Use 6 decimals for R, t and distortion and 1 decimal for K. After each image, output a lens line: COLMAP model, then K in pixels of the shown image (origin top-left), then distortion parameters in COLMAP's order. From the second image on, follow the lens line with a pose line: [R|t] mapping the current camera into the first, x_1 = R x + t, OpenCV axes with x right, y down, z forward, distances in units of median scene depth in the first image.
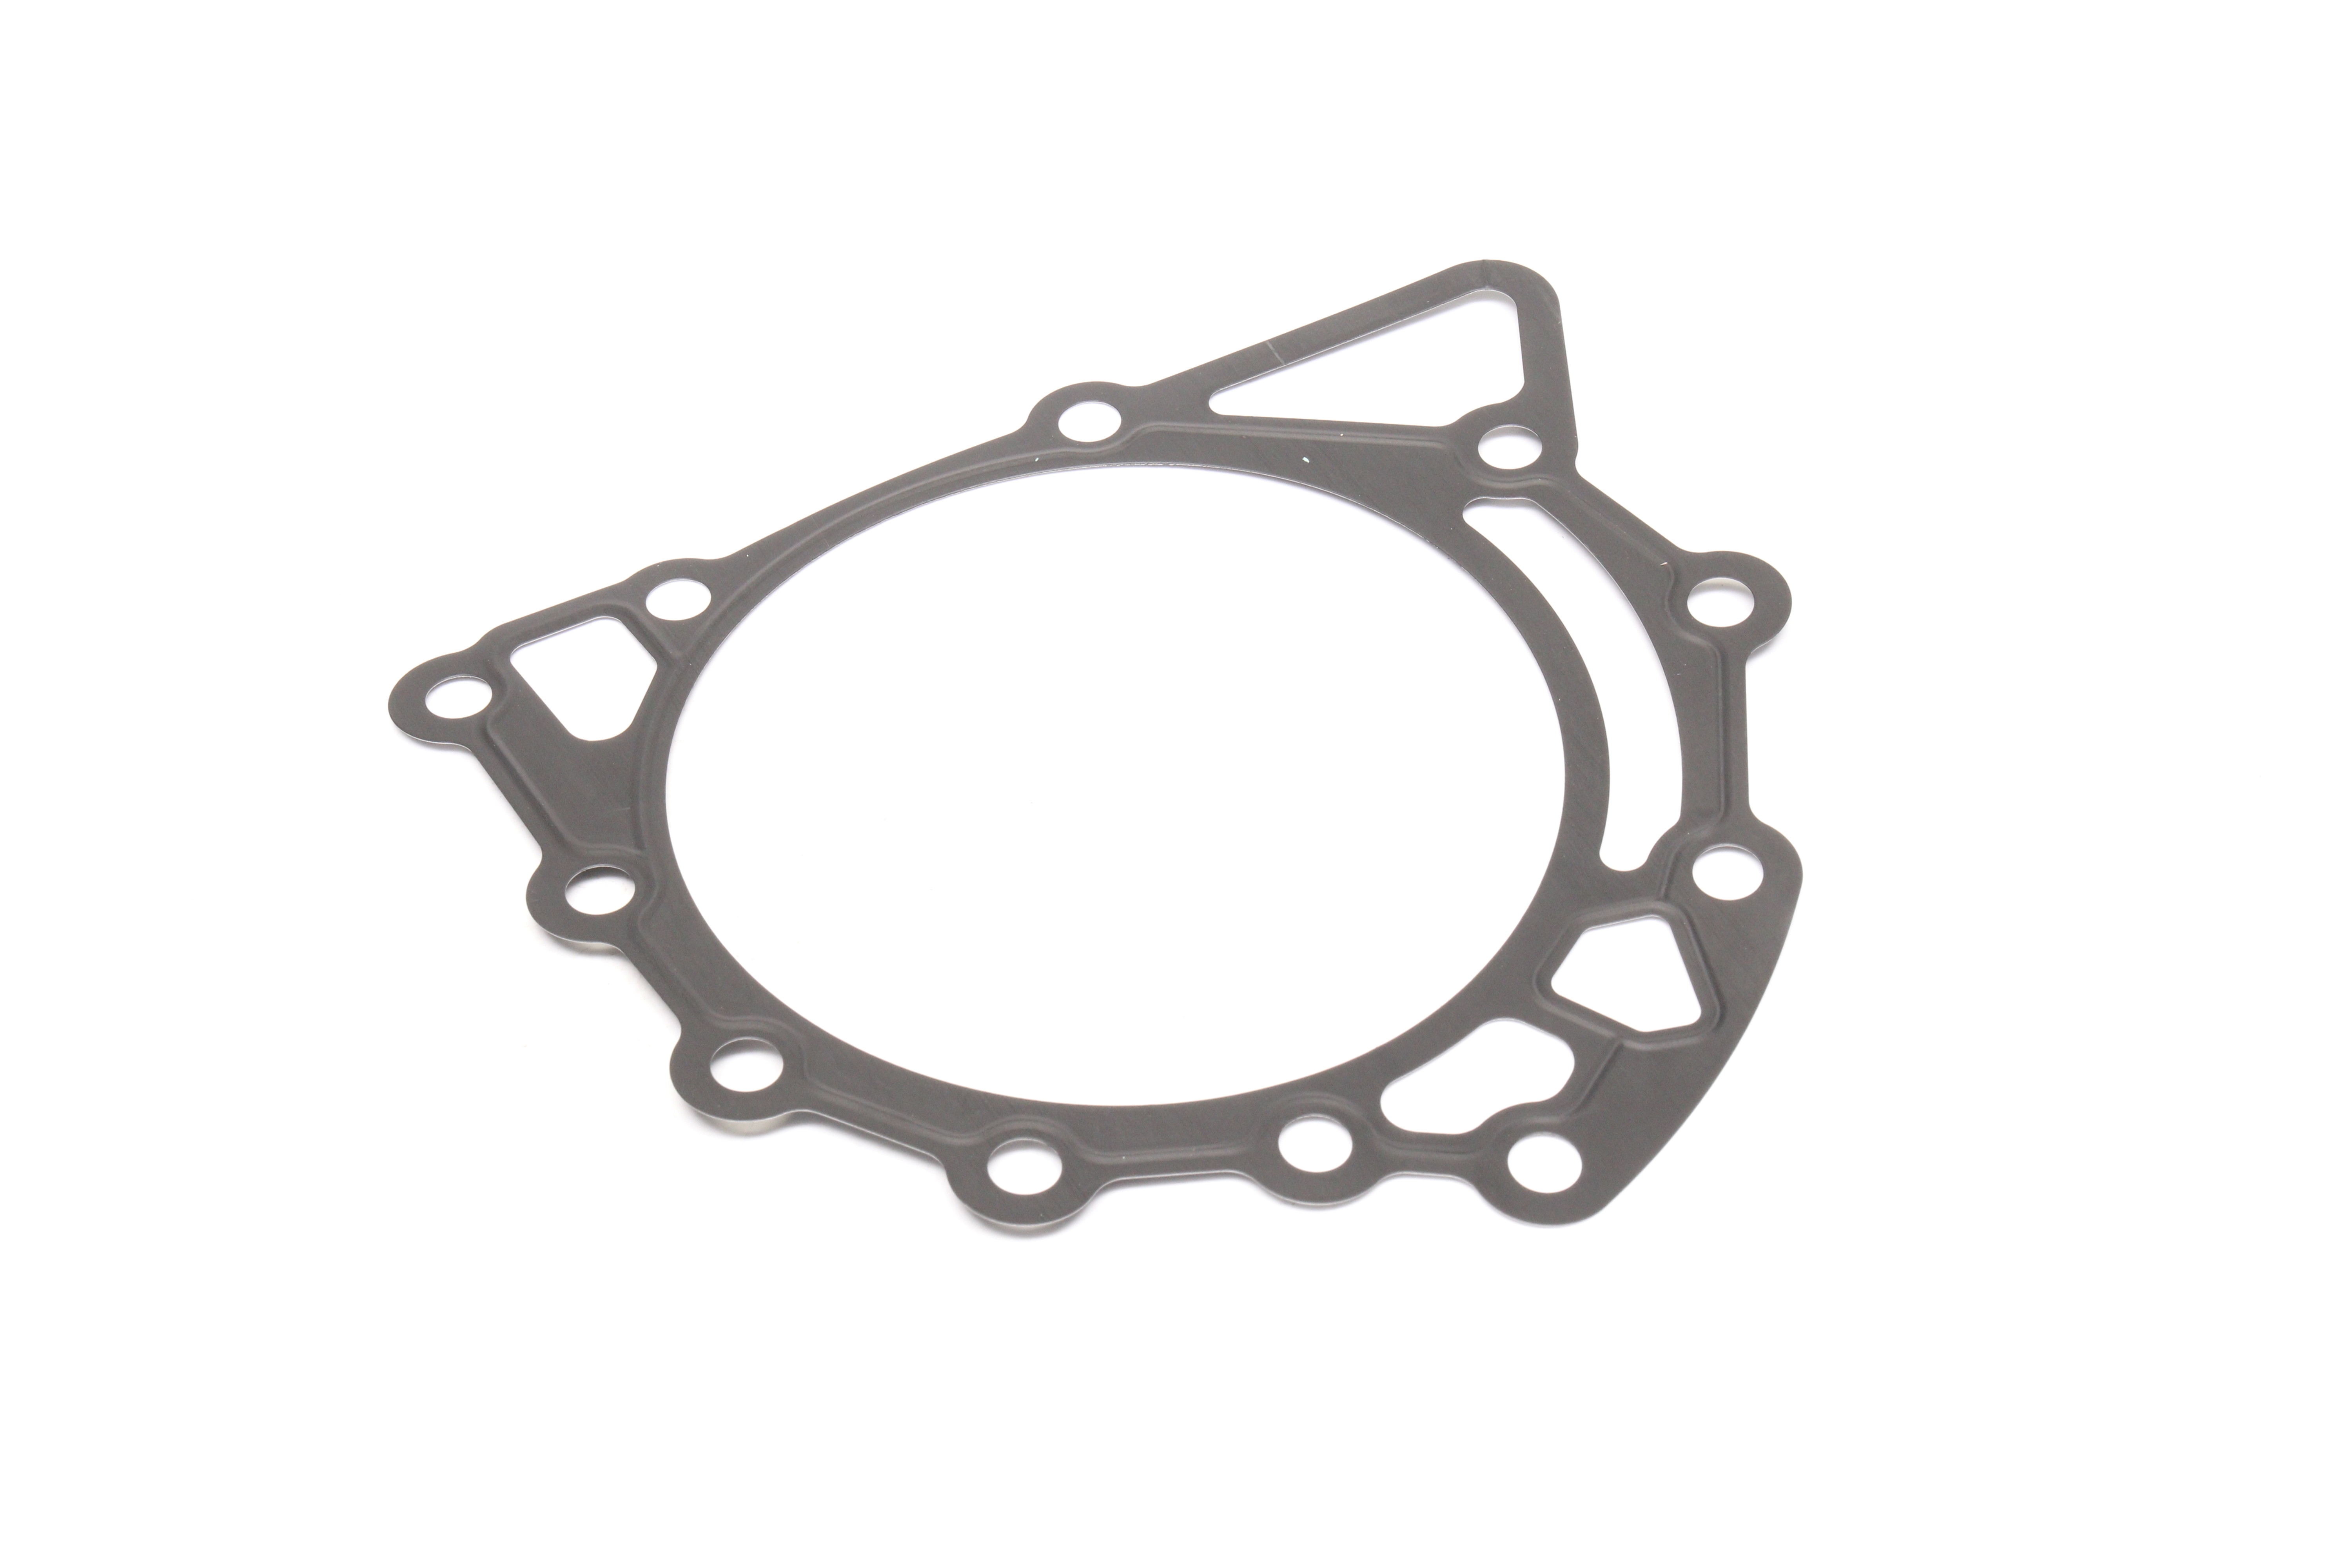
lens RADIAL K [[4531.8, 0, 1173.0], [0, 4531.8, 784.8], [0, 0, 1]] dist [-0.139440, 0.000000]
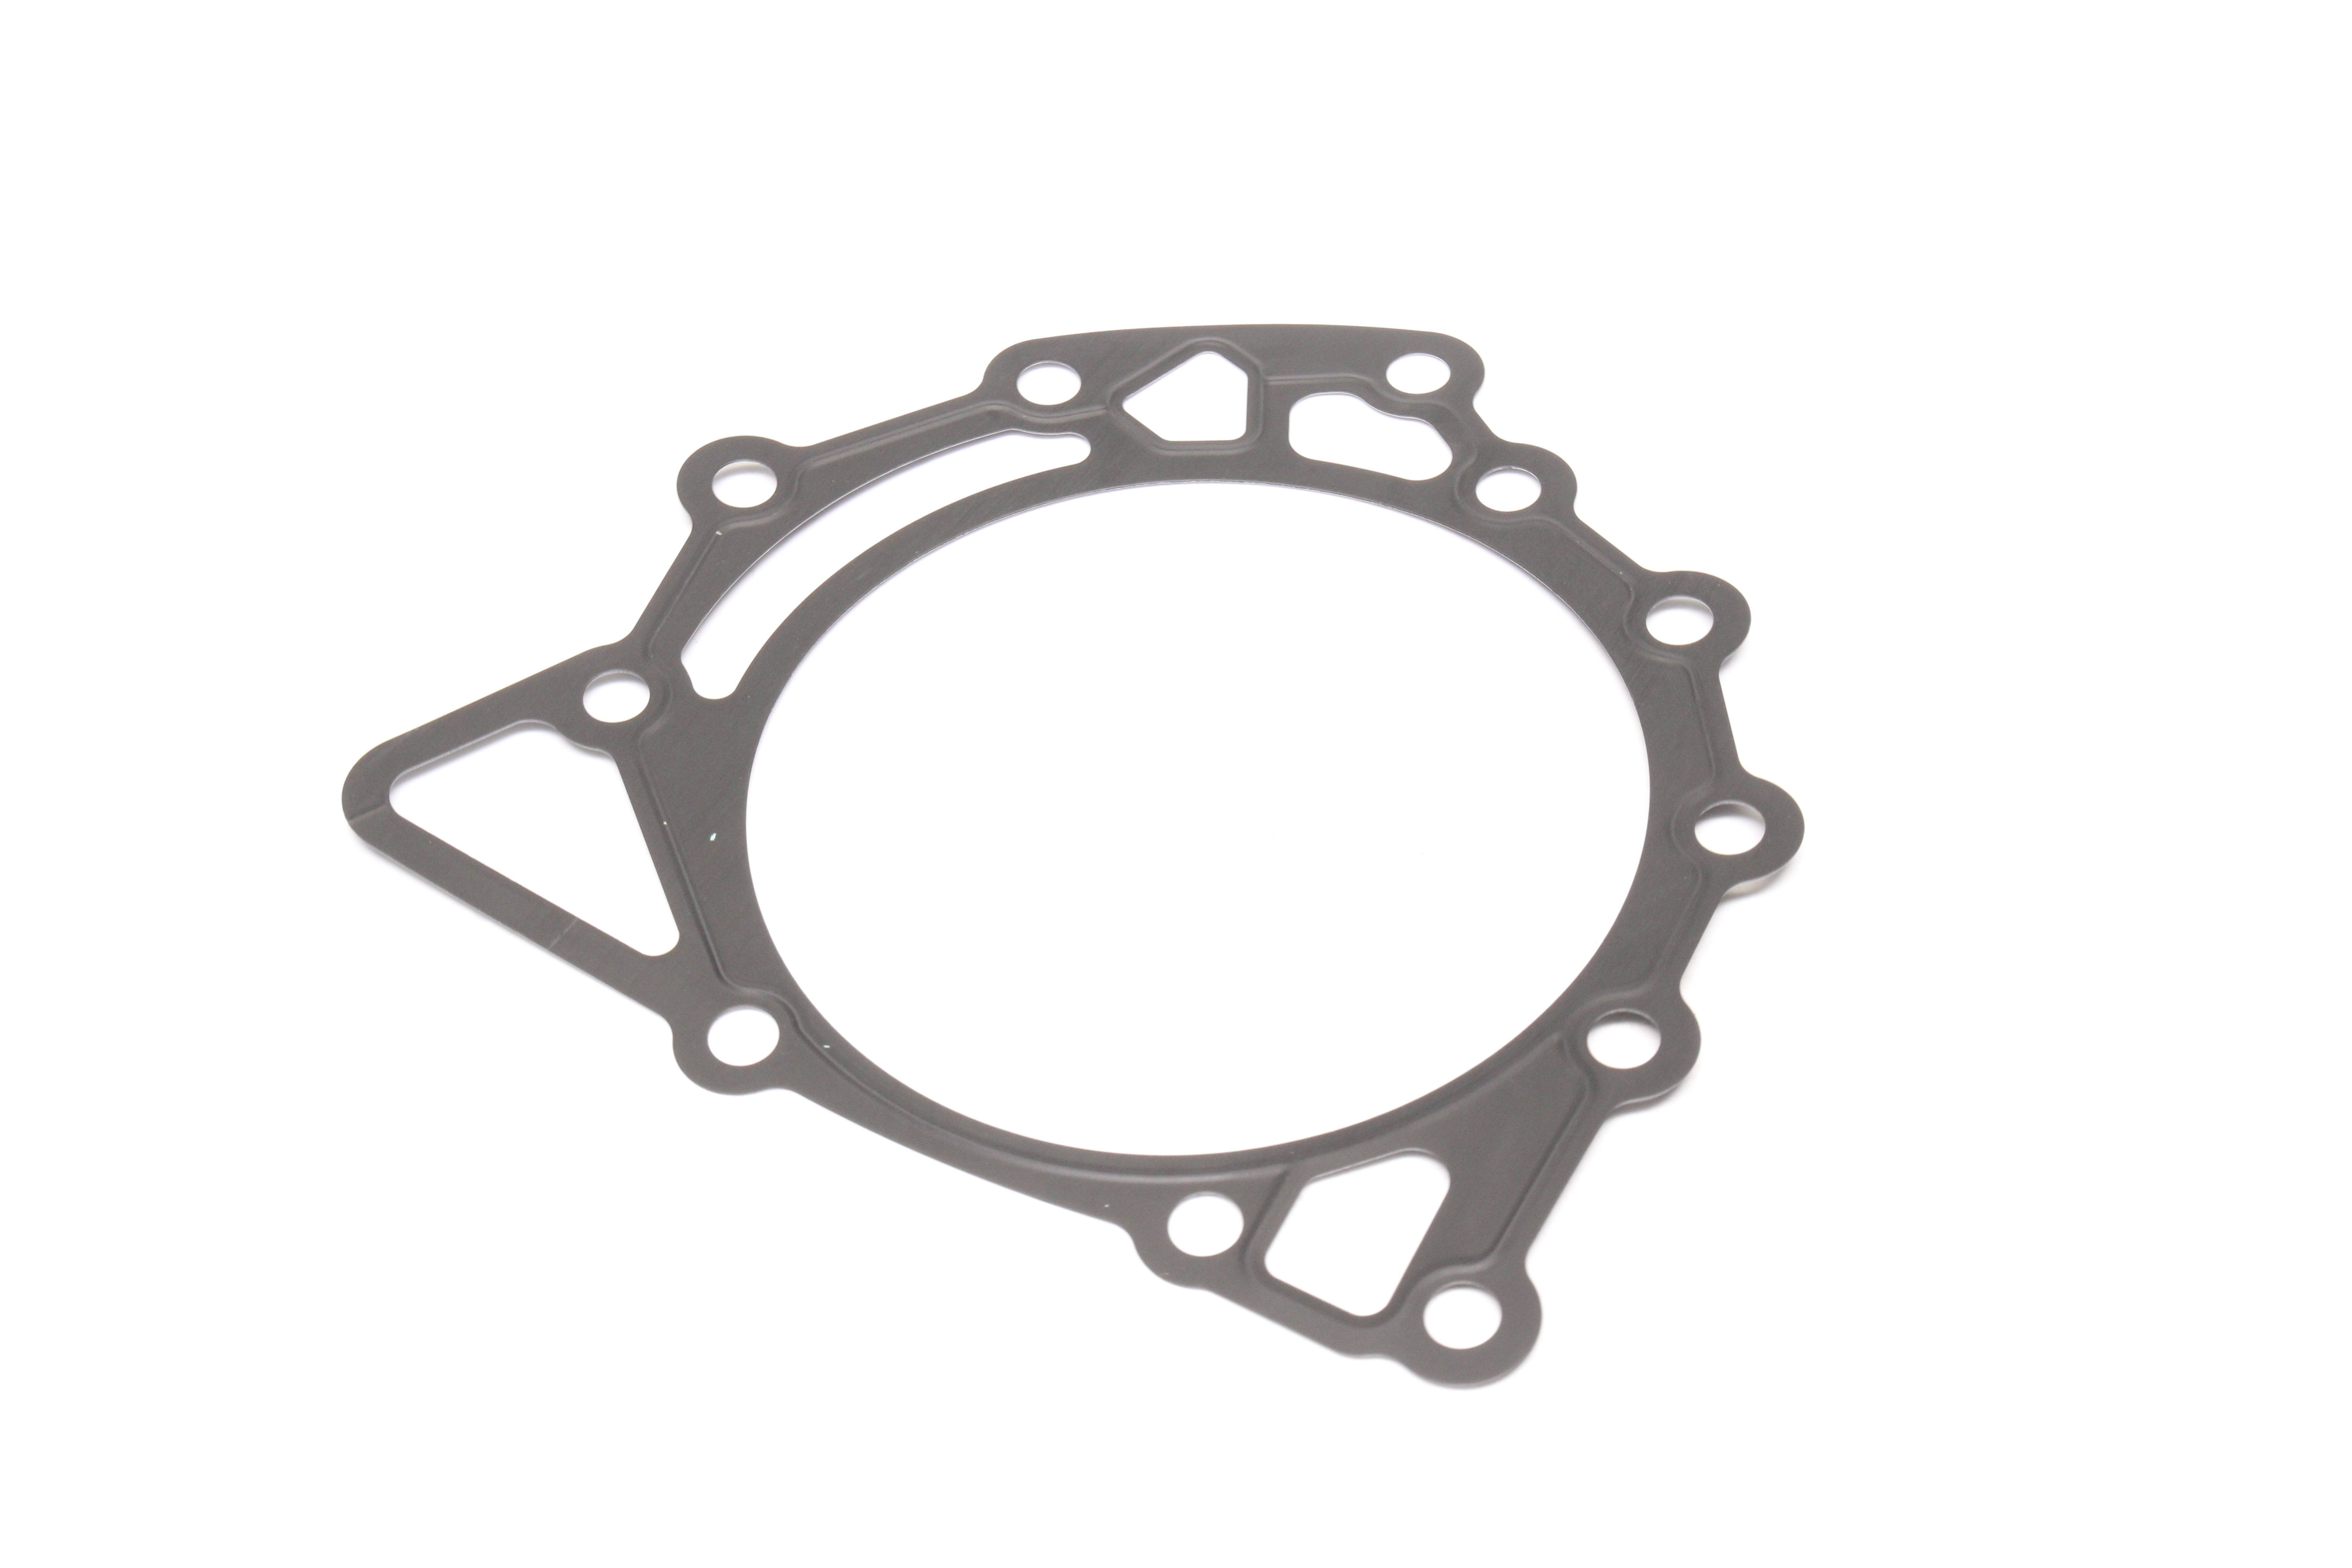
lens RADIAL K [[4531.8, 0, 1176.0], [0, 4531.8, 782.2], [0, 0, 1]] dist [-0.139440, 0.000000]
pose [[-0.500647, -0.604249, 0.619868, -0.619185], [0.667891, 0.185915, 0.720664, -0.716809], [-0.550703, 0.774803, 0.310495, 0.685441]]
